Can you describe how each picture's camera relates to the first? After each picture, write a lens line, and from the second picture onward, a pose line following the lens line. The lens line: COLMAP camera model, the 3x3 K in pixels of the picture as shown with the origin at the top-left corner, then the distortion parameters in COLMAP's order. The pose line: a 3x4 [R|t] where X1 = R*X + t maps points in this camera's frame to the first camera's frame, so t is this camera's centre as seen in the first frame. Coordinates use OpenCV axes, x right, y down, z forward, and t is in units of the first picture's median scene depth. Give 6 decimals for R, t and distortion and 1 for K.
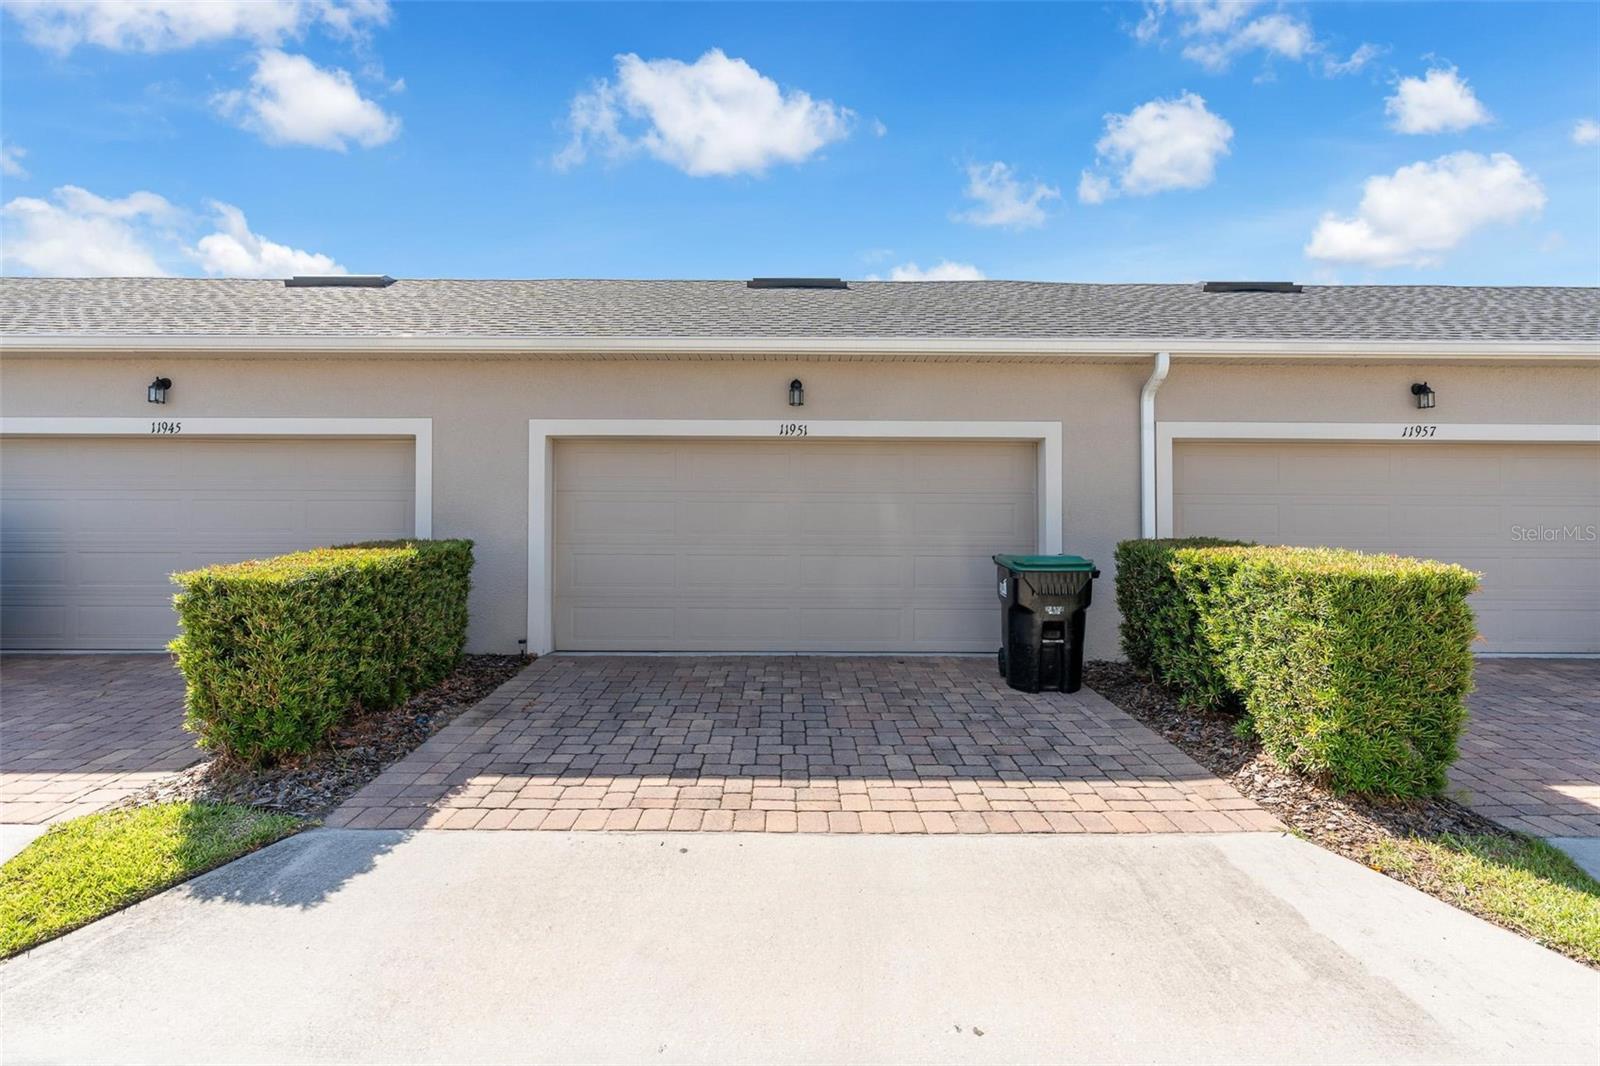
lens RADIAL K [[731.1, 0, 802.9], [0, 731.1, 532.5], [0, 0, 1]] dist [0.000286, 0.000111]
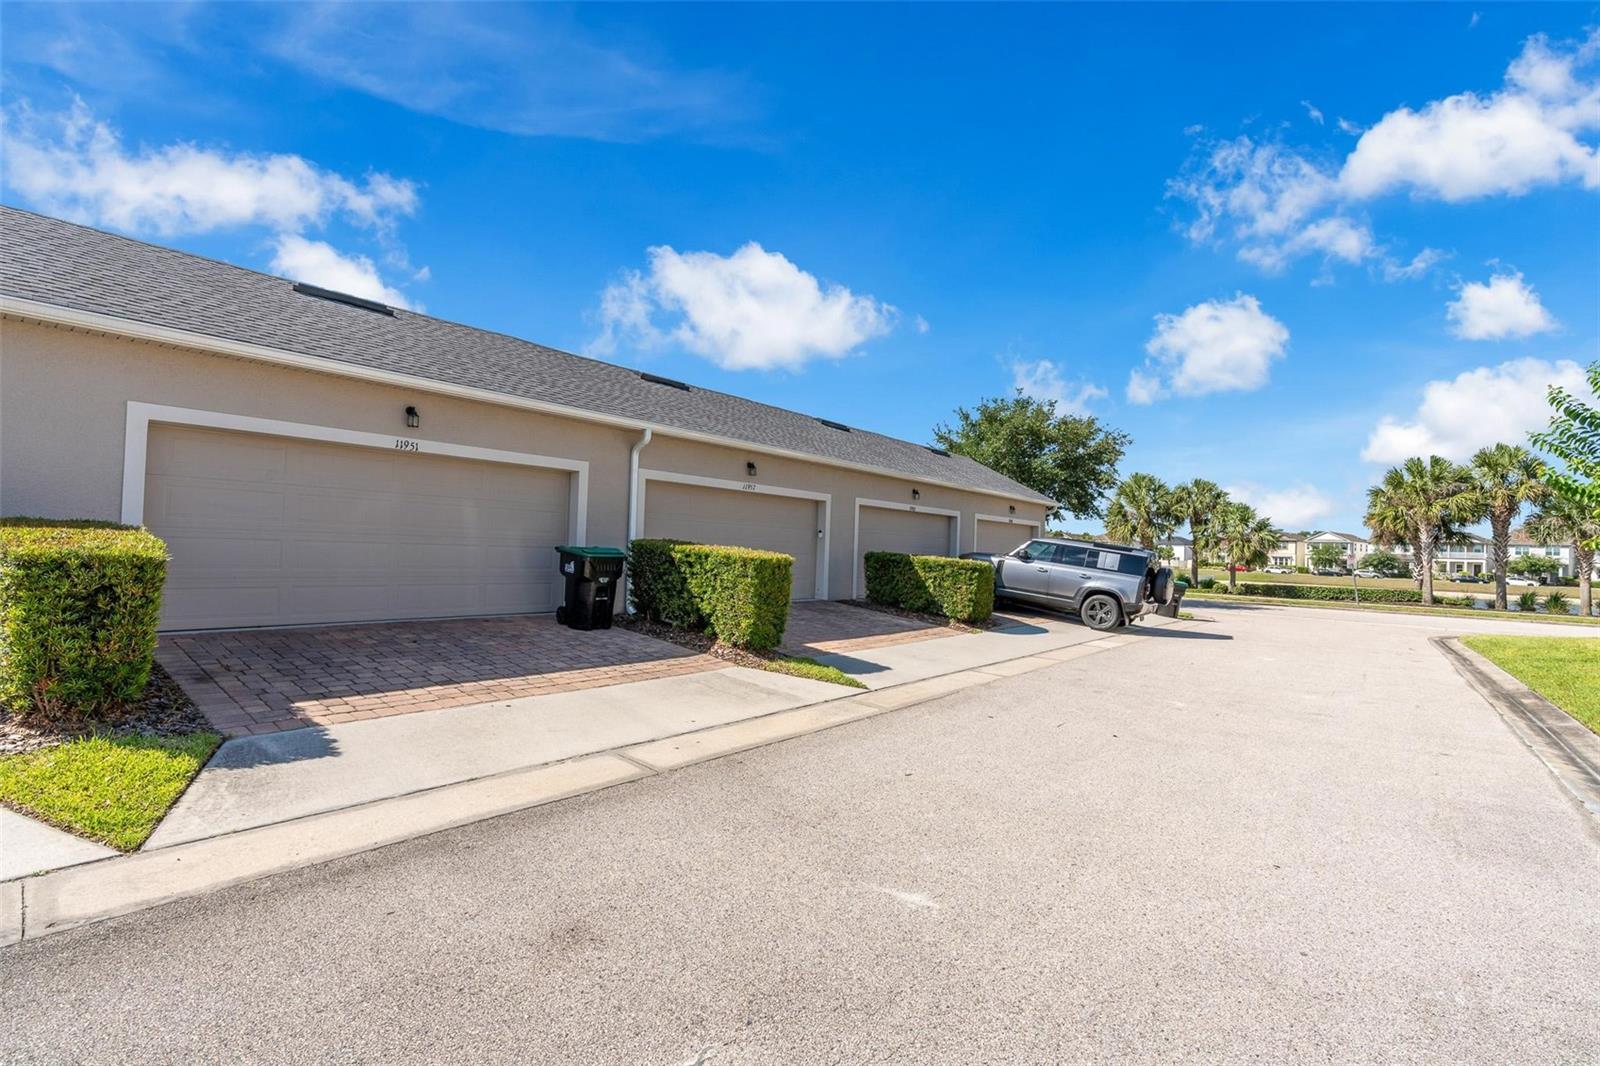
lens RADIAL K [[731.1, 0, 802.9], [0, 731.1, 532.5], [0, 0, 1]] dist [0.000286, 0.000111]
pose [[0.638524, 0.035493, 0.768783, -0.840319], [-0.043949, 0.998987, -0.009619, -0.008485], [-0.768346, -0.027645, 0.639438, -0.539123]]
